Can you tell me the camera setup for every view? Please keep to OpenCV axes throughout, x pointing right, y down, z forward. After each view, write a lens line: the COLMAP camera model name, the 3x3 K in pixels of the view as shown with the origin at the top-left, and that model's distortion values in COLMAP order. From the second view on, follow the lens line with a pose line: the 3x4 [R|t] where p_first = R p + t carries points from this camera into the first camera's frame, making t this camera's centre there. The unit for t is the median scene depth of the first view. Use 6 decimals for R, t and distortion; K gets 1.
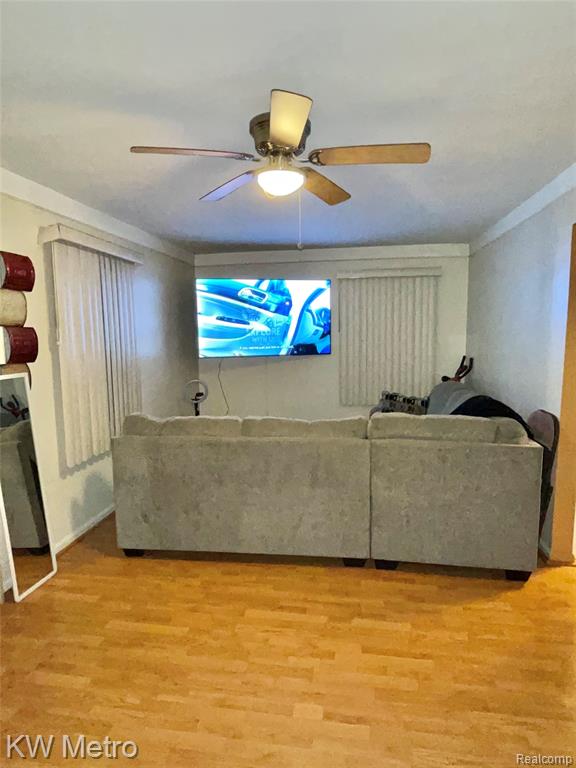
lens RADIAL K [[443.9, 0, 287.6], [0, 443.9, 384.3], [0, 0, 1]] dist [-0.001159, 0.000683]
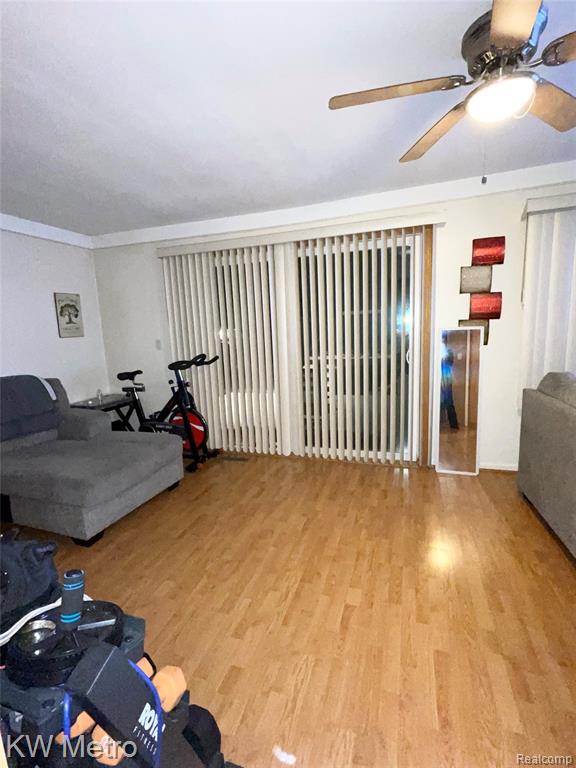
lens RADIAL K [[361.1, 0, 286.6], [0, 361.1, 386.3], [0, 0, 1]] dist [0.000922, 0.000317]
pose [[-0.156616, 0.176963, -0.971677, 0.715800], [-0.068719, 0.979481, 0.189460, -0.017284], [0.985266, 0.096445, -0.141242, 0.669683]]
